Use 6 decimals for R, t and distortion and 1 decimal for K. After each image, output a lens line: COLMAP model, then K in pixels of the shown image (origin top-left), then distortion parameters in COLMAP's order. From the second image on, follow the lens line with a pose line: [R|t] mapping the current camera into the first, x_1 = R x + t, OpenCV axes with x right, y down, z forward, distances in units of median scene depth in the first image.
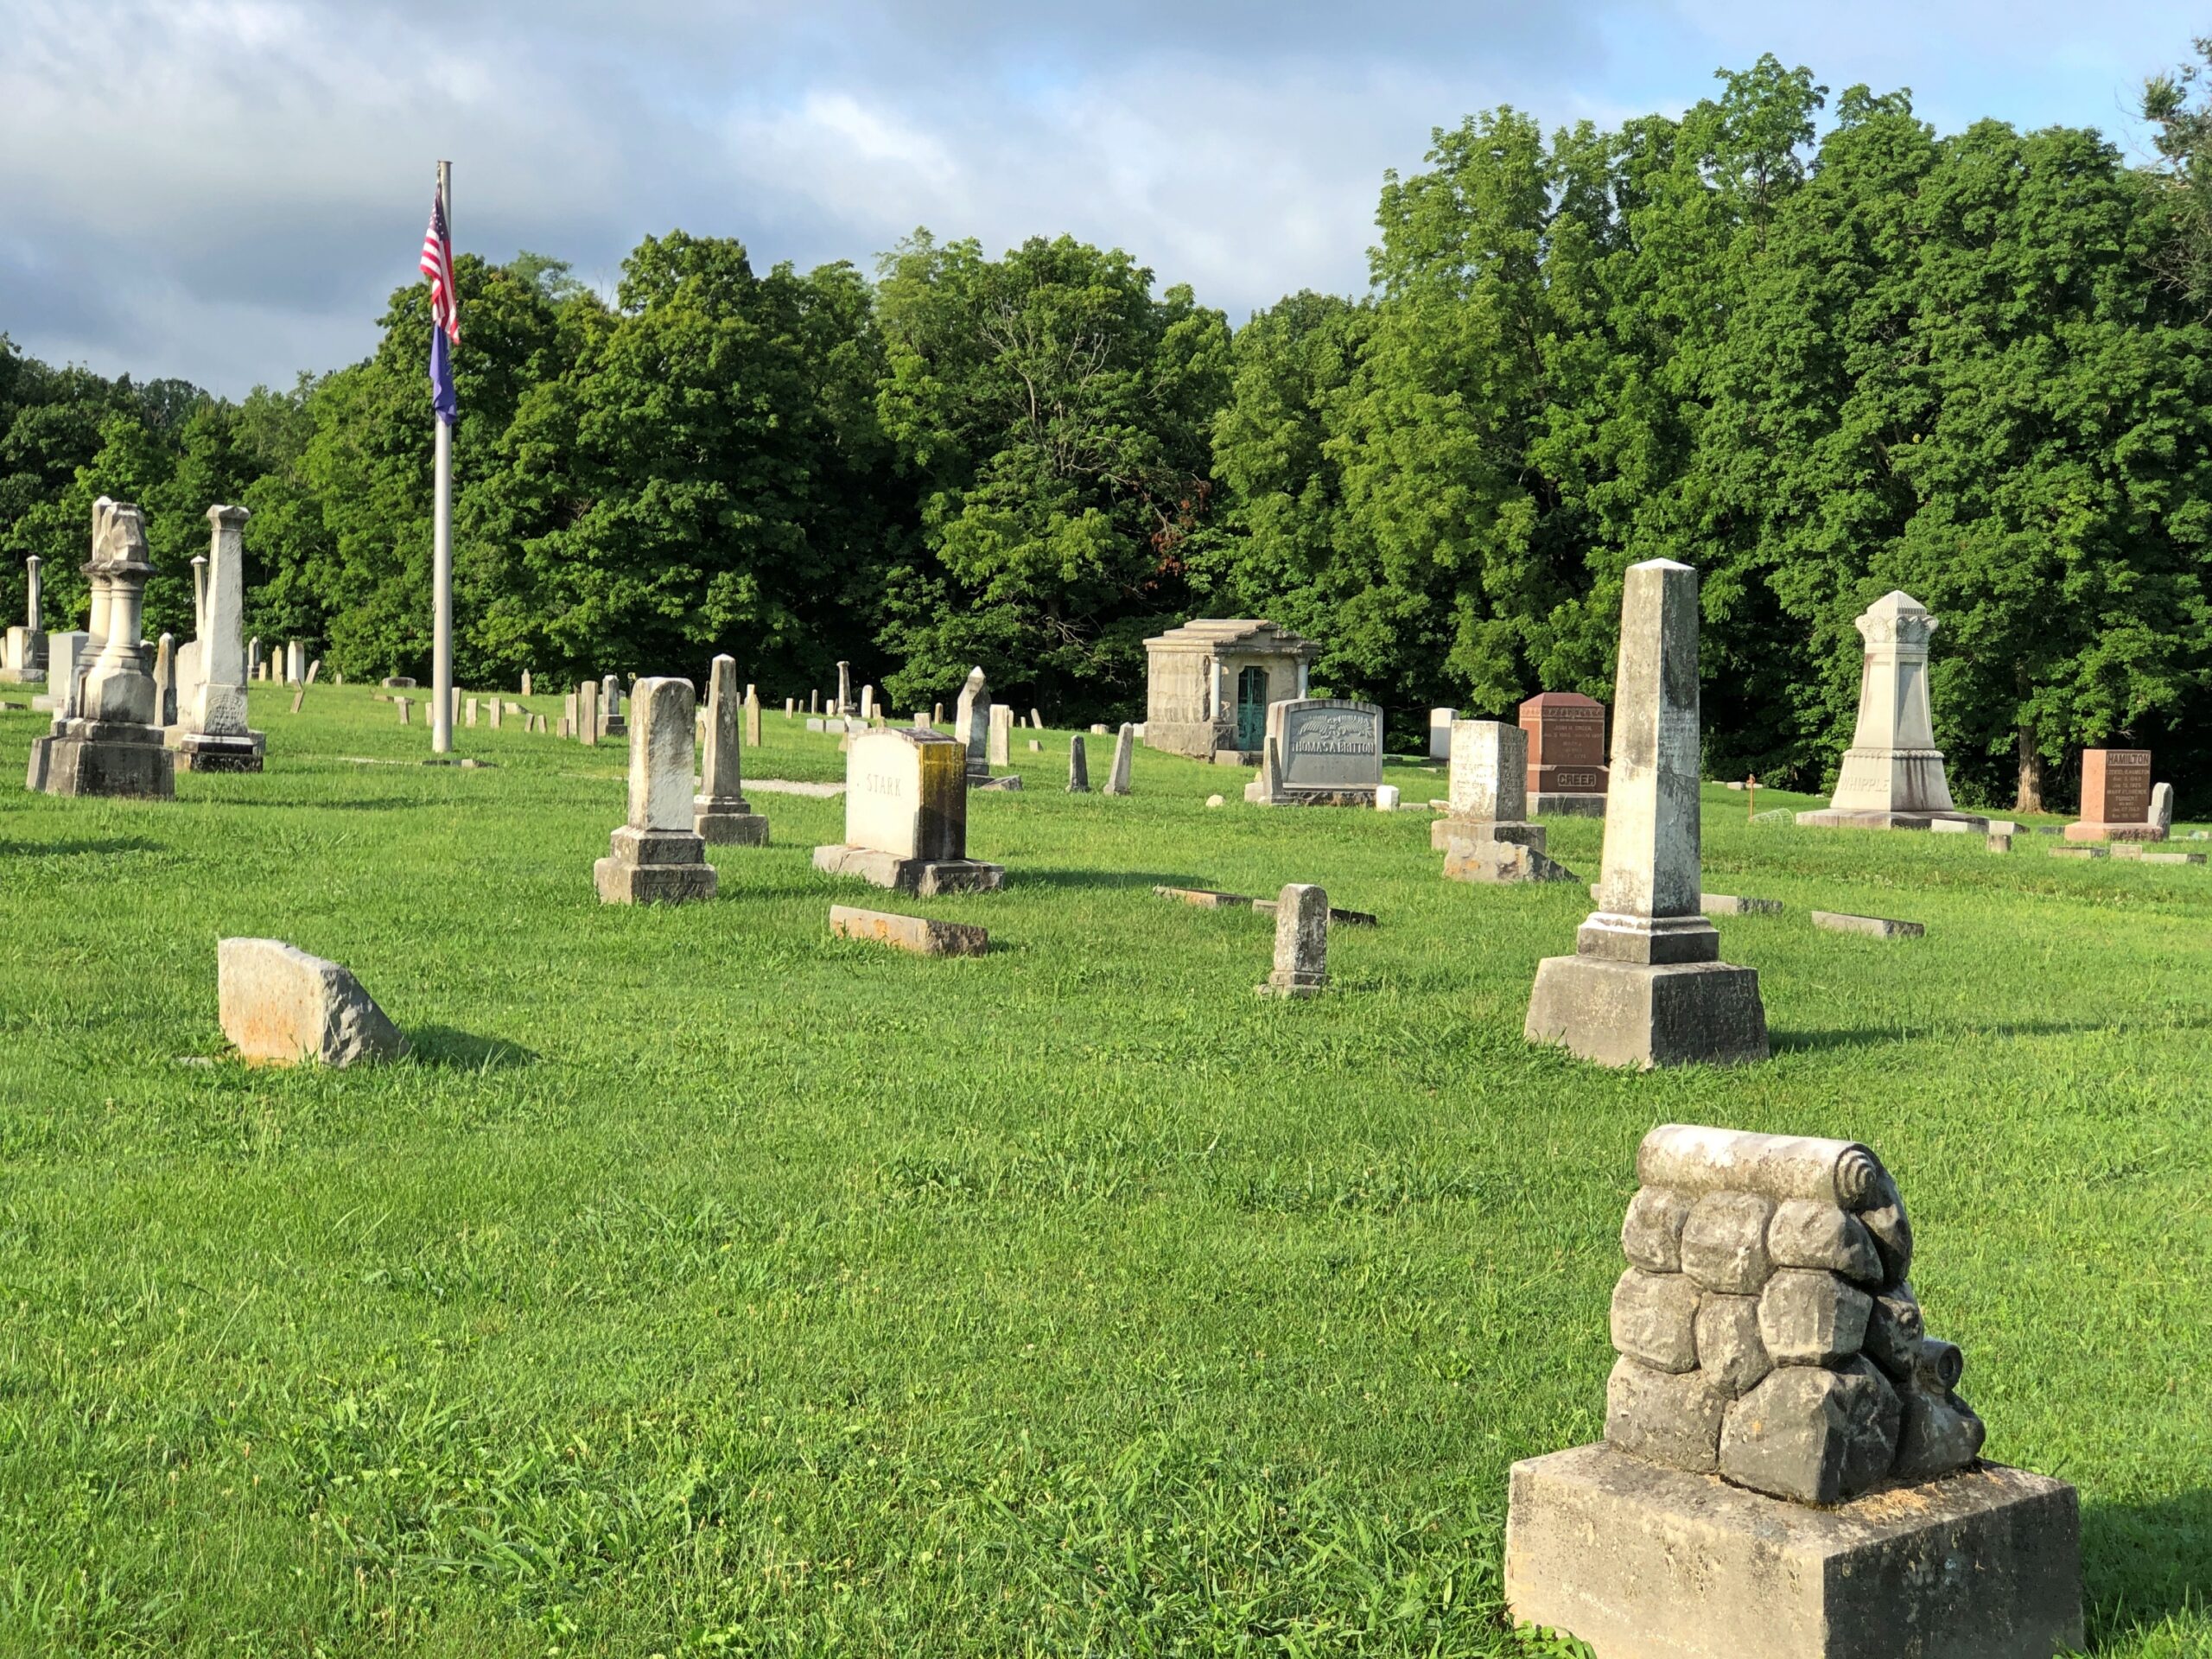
lens RADIAL K [[3632.5, 0, 1106.0], [0, 3632.5, 829.5], [0, 0, 1]] dist [-0.061997, 1.061346]
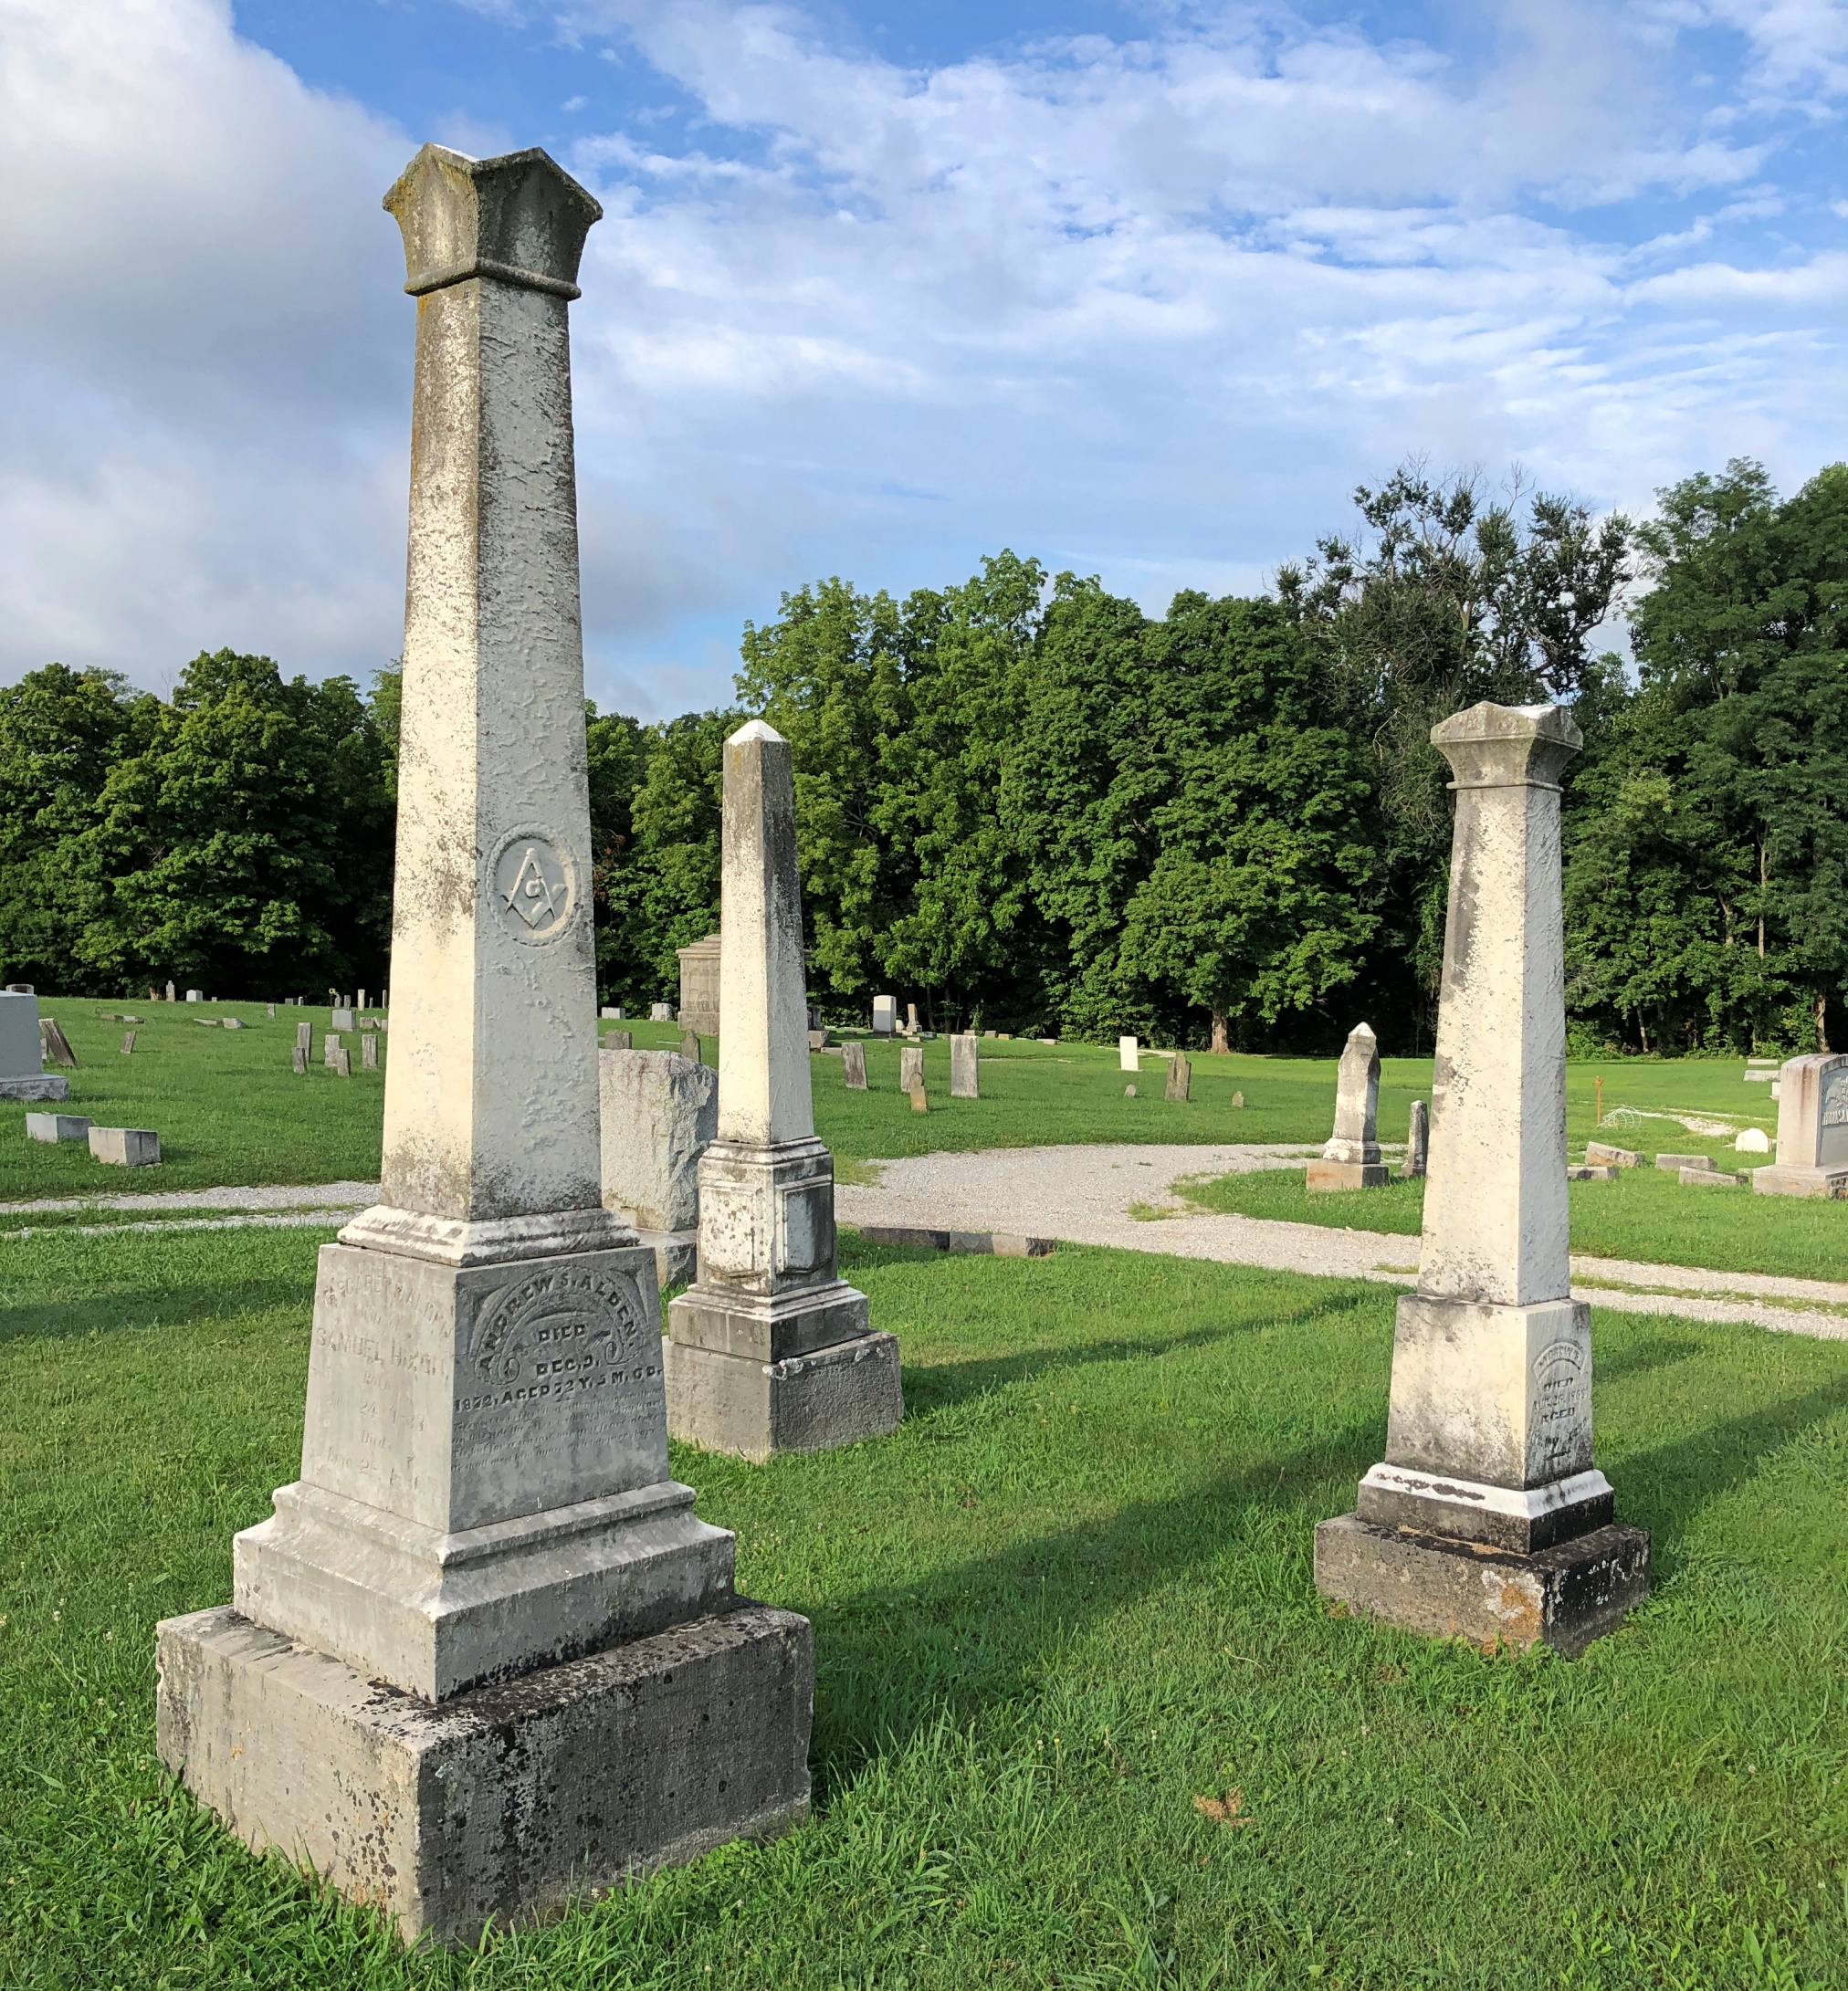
lens RADIAL K [[2046.9, 0, 924.0], [0, 2046.9, 995.5], [0, 0, 1]] dist [0.289518, -1.171126]
pose [[0.961160, -0.022020, 0.275111, -0.091485], [0.028501, 0.999402, -0.019581, -0.014587], [-0.274515, 0.026662, 0.961213, 0.203908]]
